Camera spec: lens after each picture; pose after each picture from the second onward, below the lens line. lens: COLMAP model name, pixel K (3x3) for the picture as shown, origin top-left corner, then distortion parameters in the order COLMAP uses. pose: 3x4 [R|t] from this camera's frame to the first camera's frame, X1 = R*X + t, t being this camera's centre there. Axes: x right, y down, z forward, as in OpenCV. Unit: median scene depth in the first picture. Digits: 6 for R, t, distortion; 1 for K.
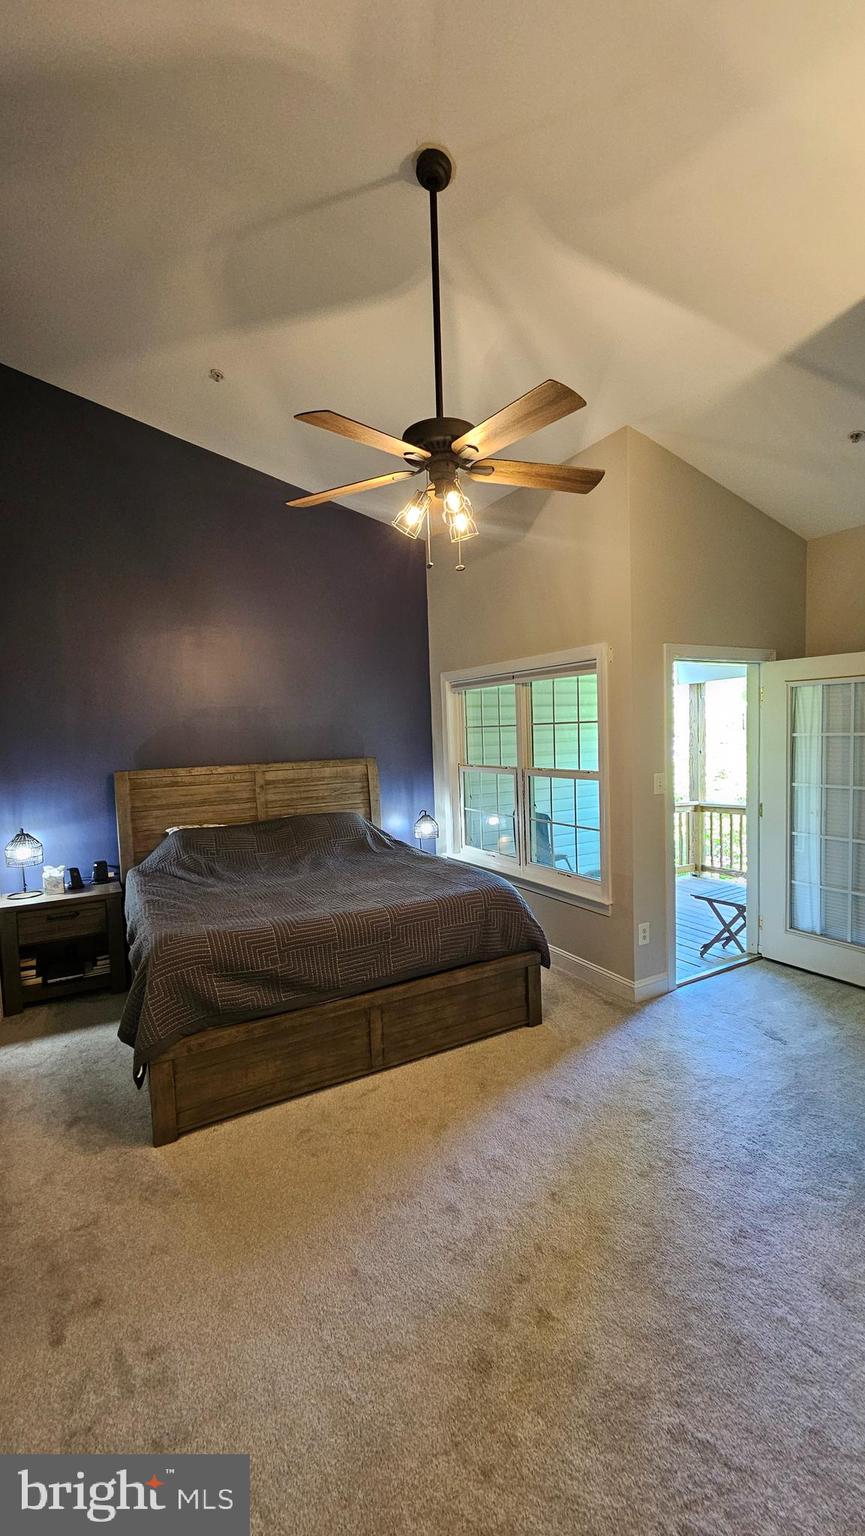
lens RADIAL K [[636.2, 0, 432.5], [0, 636.2, 768.0], [0, 0, 1]] dist [0.000934, -0.000357]
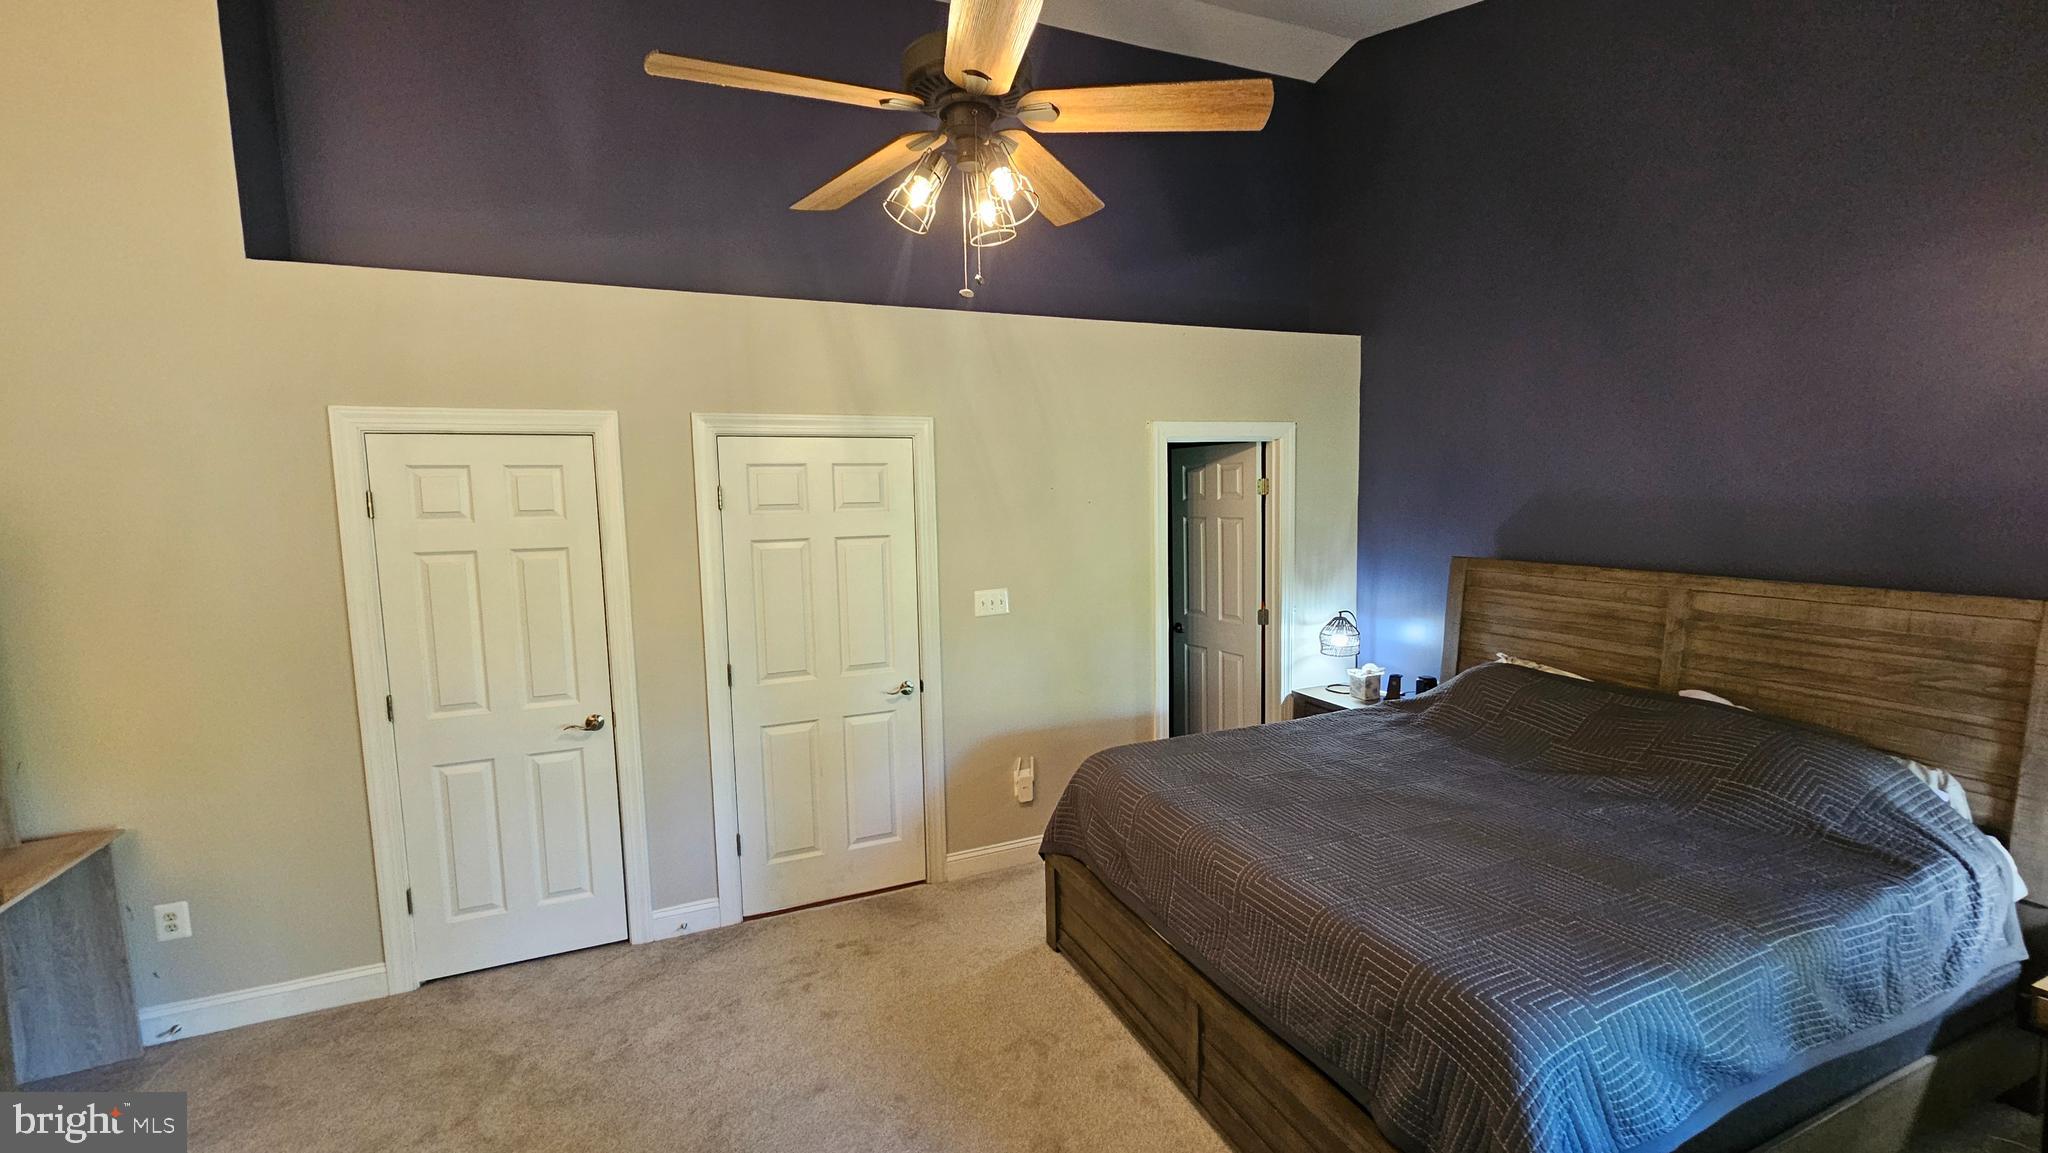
lens RADIAL K [[848.2, 0, 1027.5], [0, 848.2, 573.5], [0, 0, 1]] dist [0.000934, -0.000357]
pose [[-0.101929, 0.132580, -0.985917, 0.513704], [-0.038871, 0.989792, 0.137119, -0.094356], [0.994032, 0.052300, -0.095735, 0.702846]]
